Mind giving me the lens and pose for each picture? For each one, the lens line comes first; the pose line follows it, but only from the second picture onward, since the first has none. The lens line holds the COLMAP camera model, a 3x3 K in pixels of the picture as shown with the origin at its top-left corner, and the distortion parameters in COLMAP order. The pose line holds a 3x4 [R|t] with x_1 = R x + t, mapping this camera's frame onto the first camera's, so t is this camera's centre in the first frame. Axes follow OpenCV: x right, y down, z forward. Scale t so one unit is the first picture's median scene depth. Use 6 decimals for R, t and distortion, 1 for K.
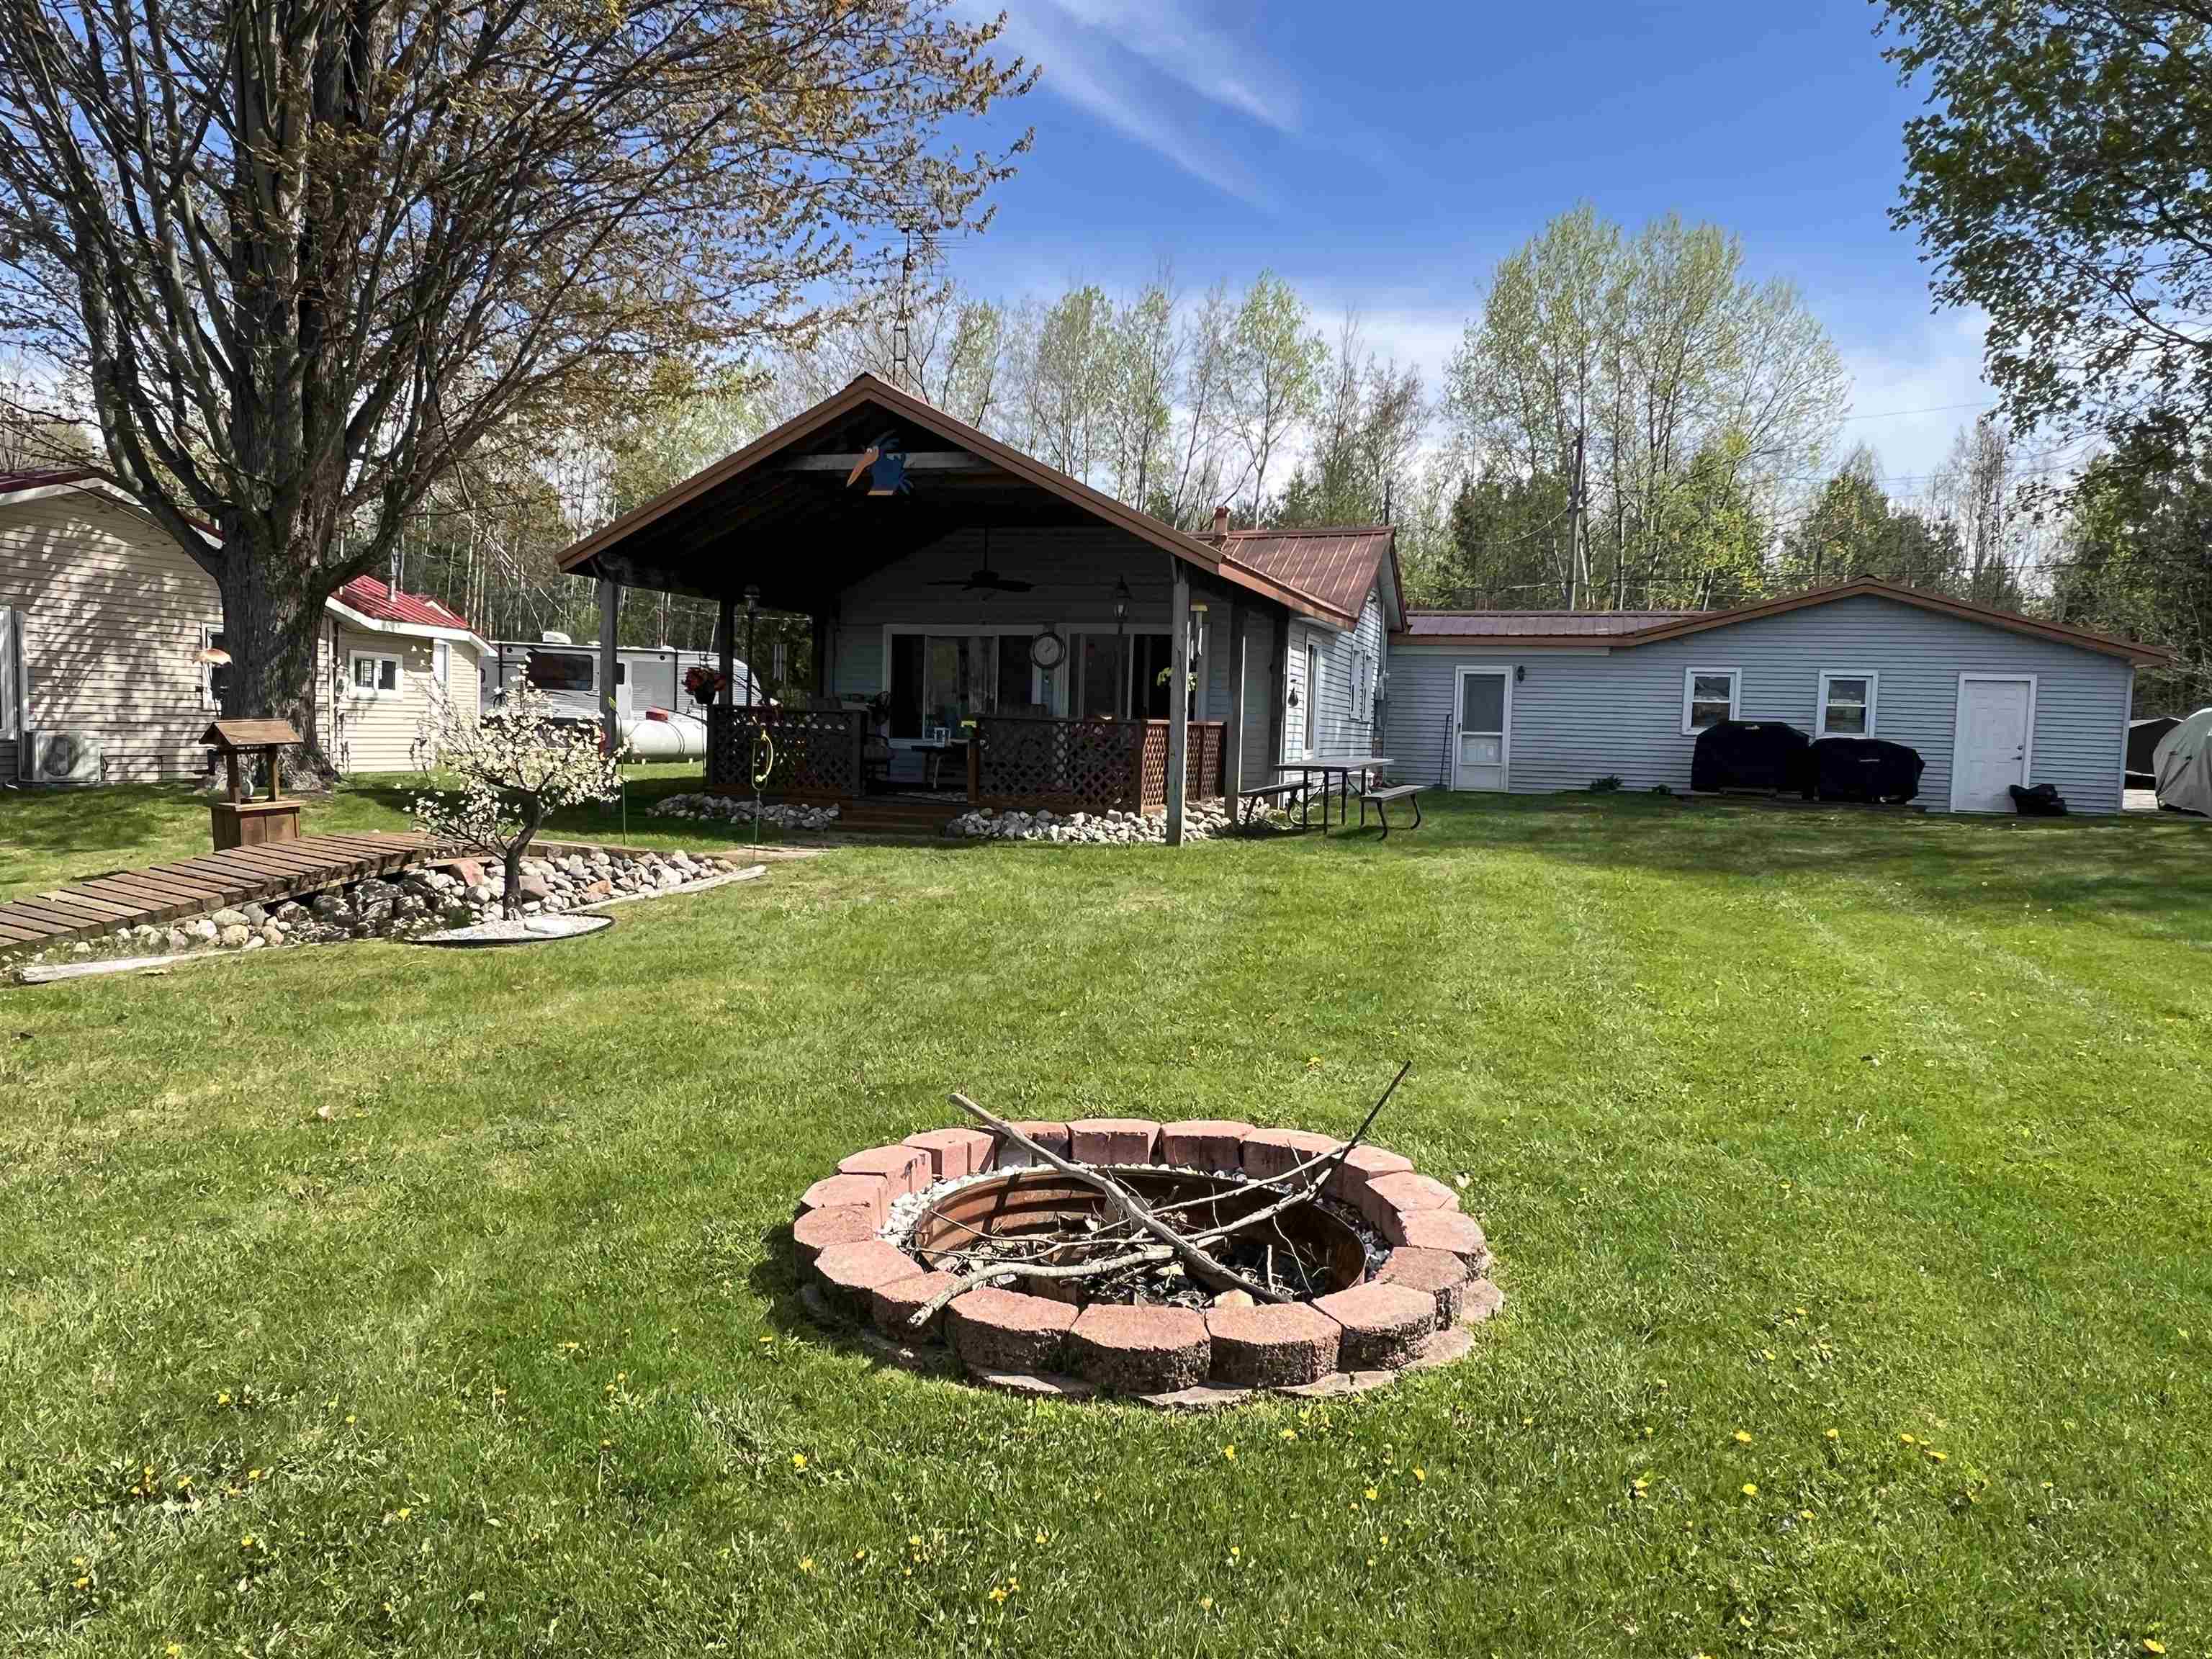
lens RADIAL K [[1470.1, 0, 1106.0], [0, 1470.1, 829.5], [0, 0, 1]] dist [-0.002117, -0.000217]
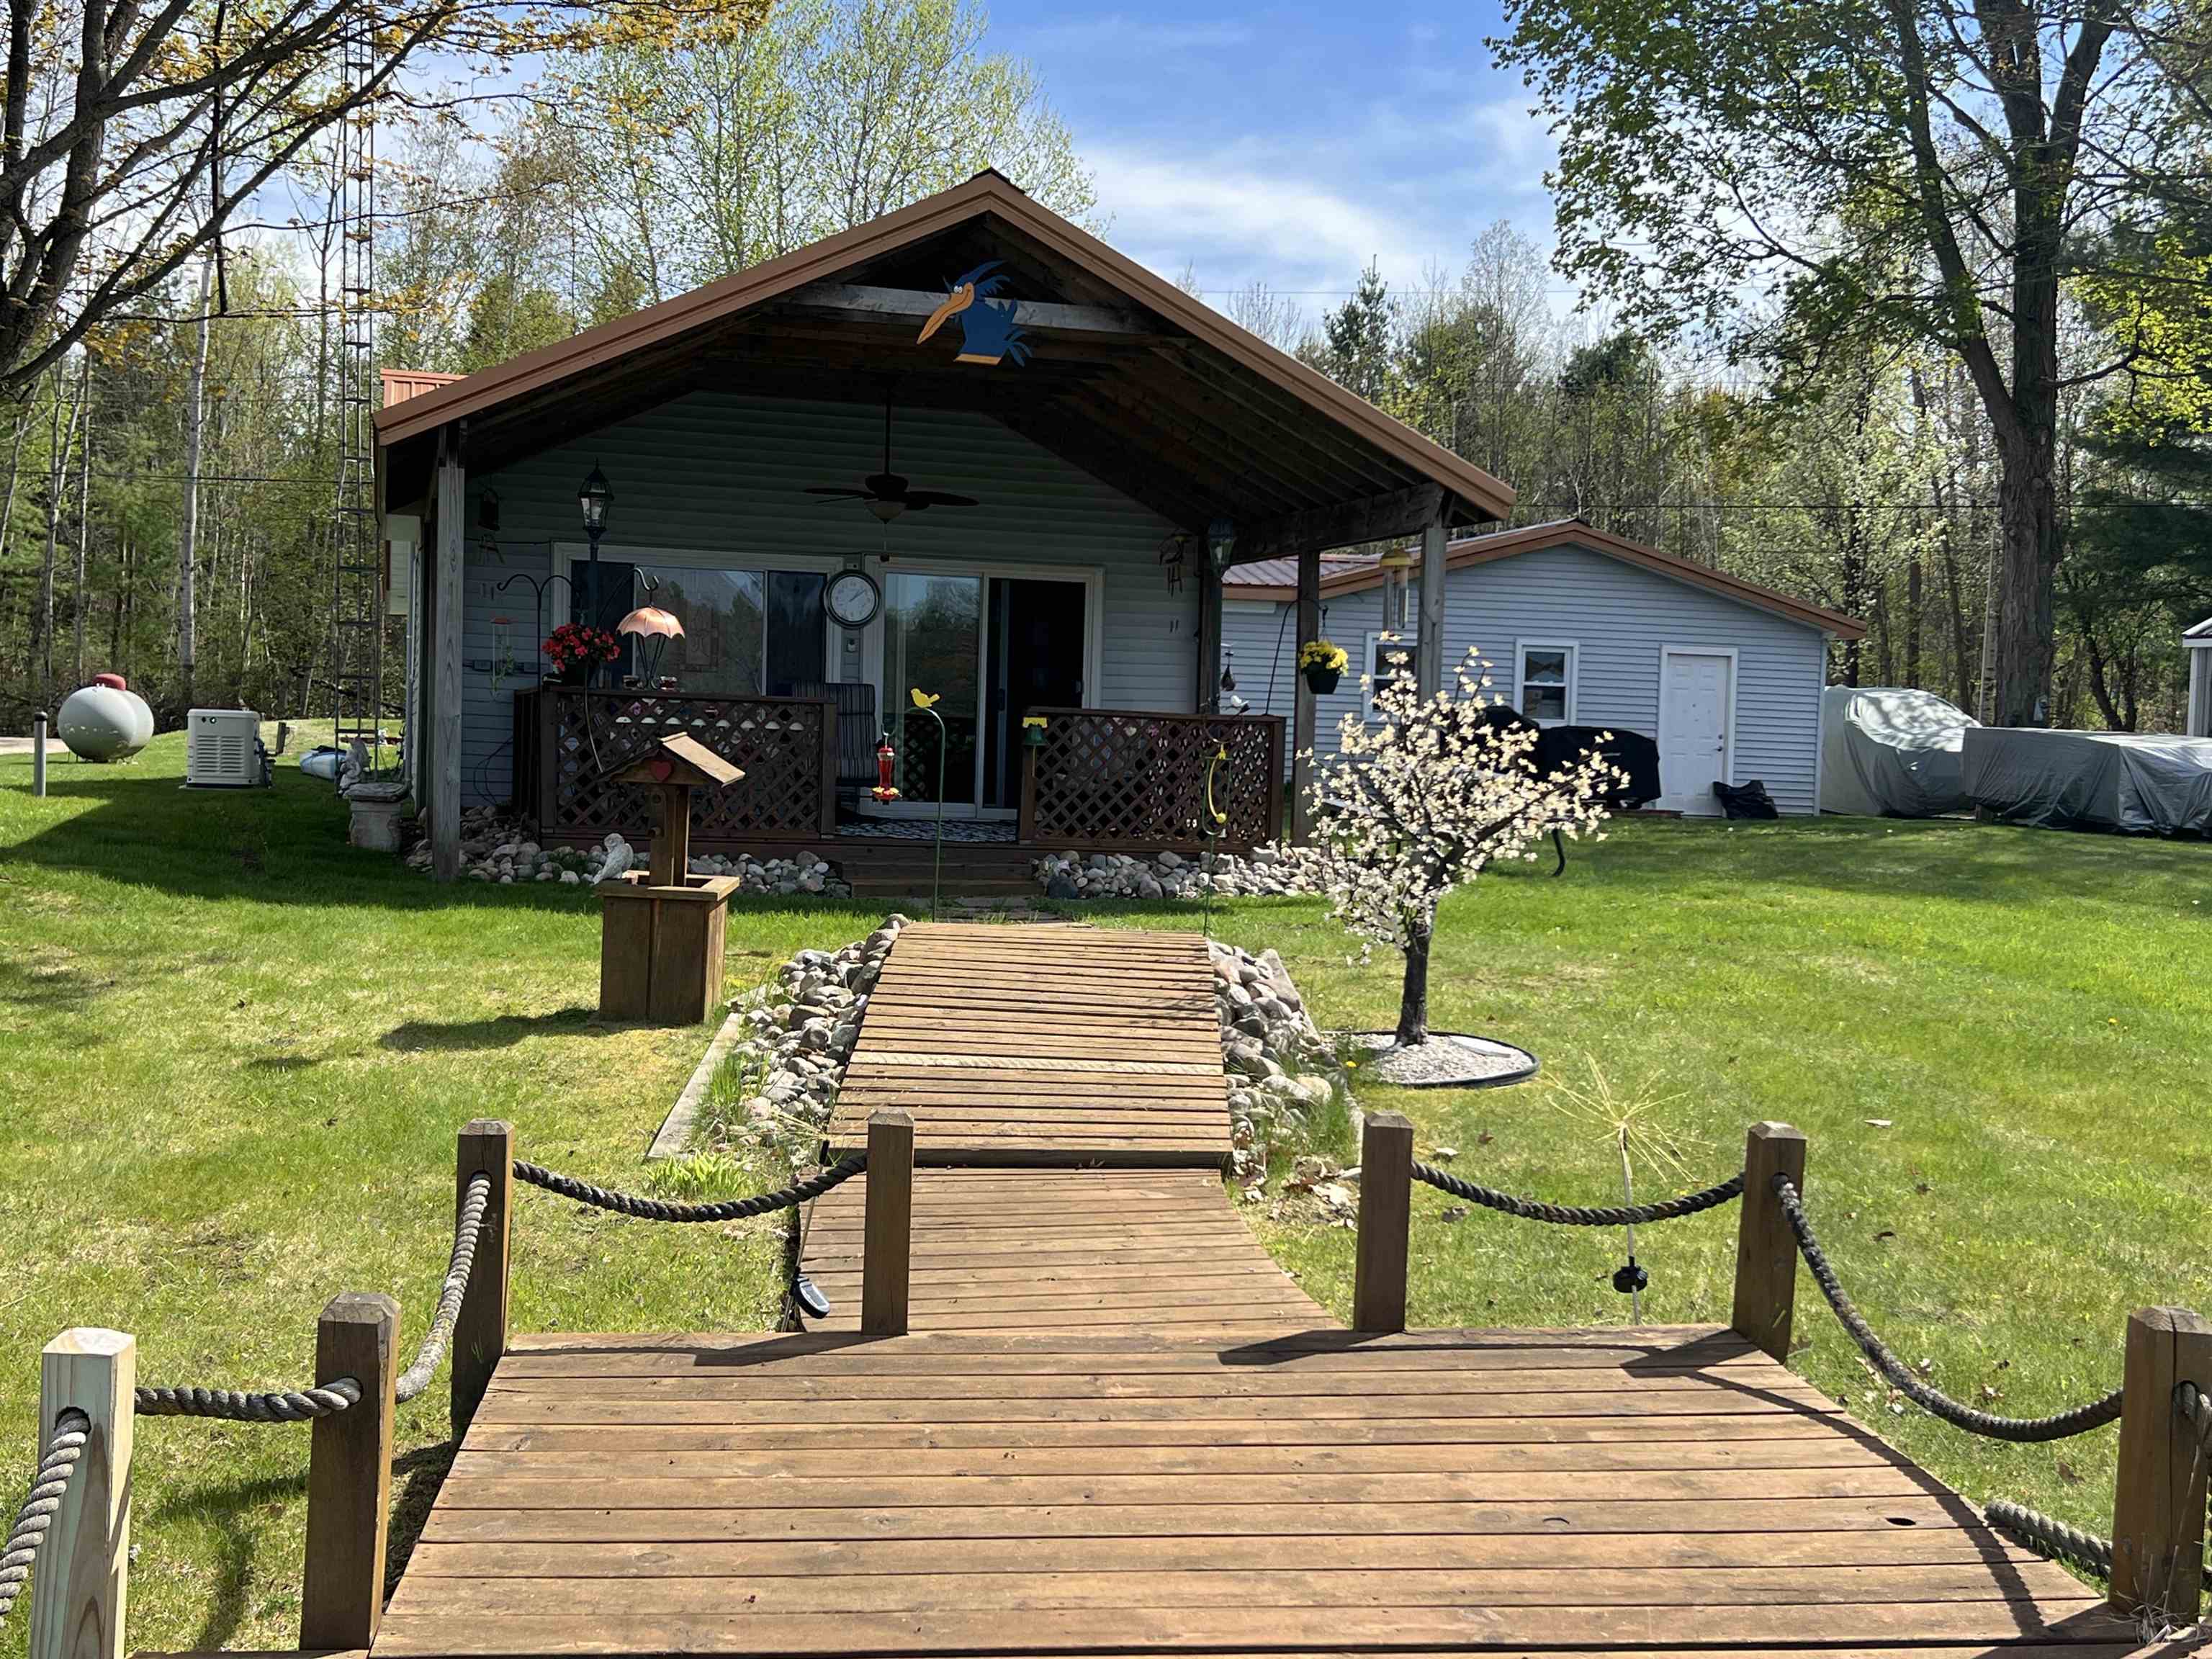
lens RADIAL K [[2528.1, 0, 1106.0], [0, 2528.1, 829.5], [0, 0, 1]] dist [0.004843, 0.001342]
pose [[0.803742, -0.030908, 0.594174, -0.588922], [0.038450, 0.999261, -0.000031, -0.020196], [-0.593734, 0.022871, 0.804336, 0.079872]]
